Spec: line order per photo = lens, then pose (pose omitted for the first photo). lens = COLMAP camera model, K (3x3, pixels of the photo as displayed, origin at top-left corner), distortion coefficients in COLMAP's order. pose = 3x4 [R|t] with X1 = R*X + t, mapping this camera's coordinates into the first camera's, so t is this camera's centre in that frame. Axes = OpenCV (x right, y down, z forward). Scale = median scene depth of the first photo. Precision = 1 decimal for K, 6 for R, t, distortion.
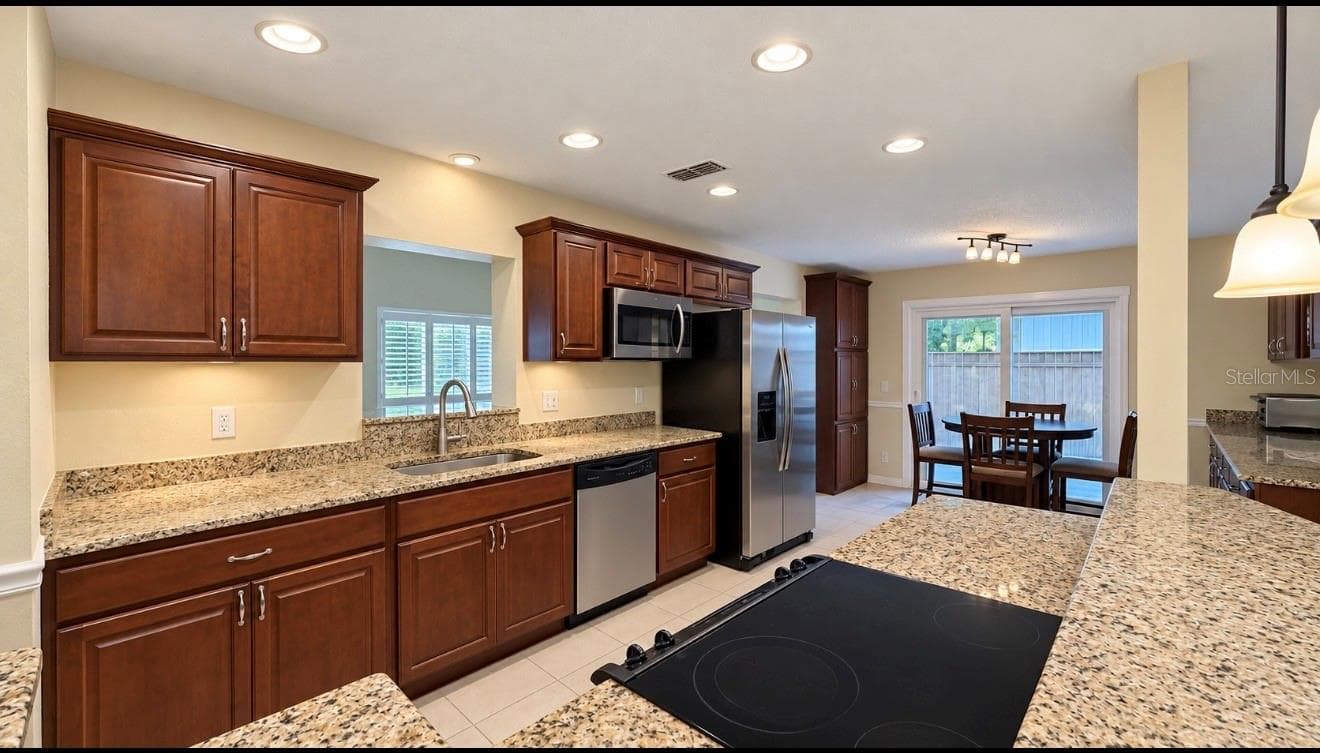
lens RADIAL K [[539.2, 0, 656.7], [0, 539.2, 368.4], [0, 0, 1]] dist [0.001591, 0.000076]
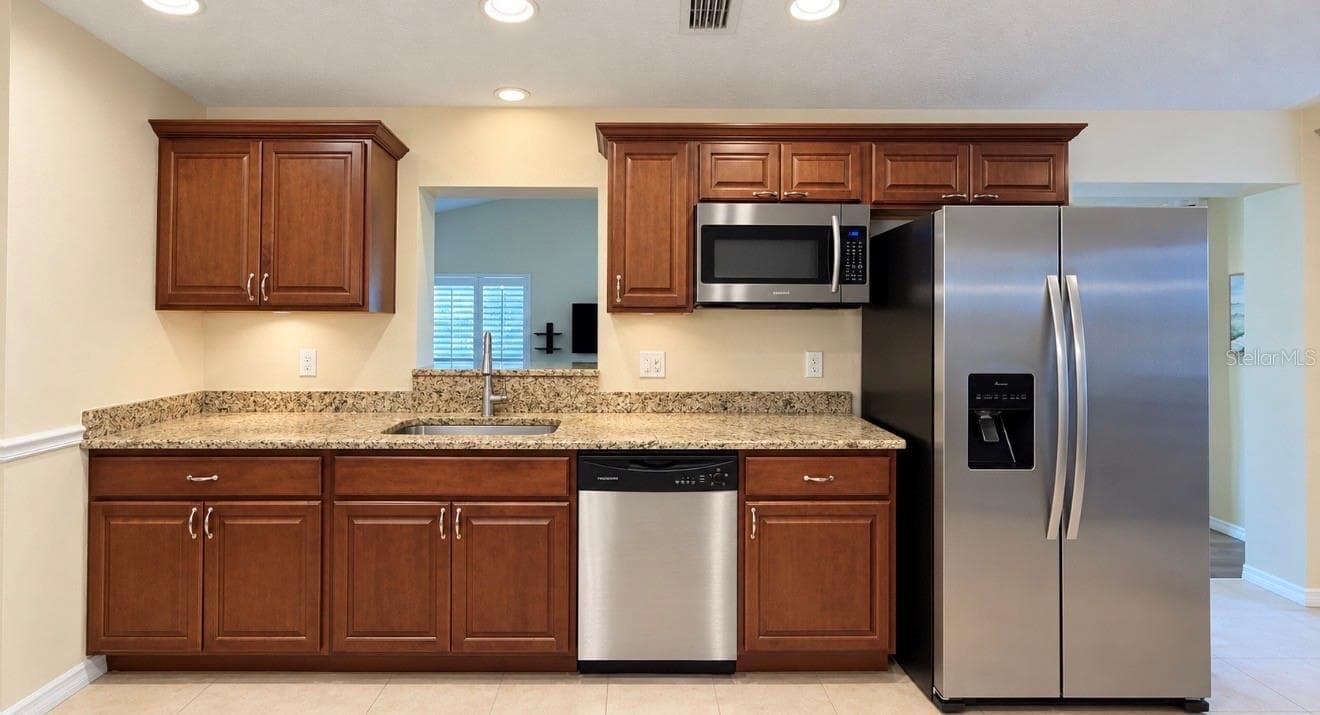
lens RADIAL K [[574.0, 0, 660.3], [0, 574.0, 315.9], [0, 0, 1]] dist [-0.043616, 0.000164]
pose [[0.675597, 0.003033, -0.737265, 0.428078], [-0.006819, 0.999974, -0.002136, -0.006268], [0.737240, 0.006470, 0.675600, 0.480768]]
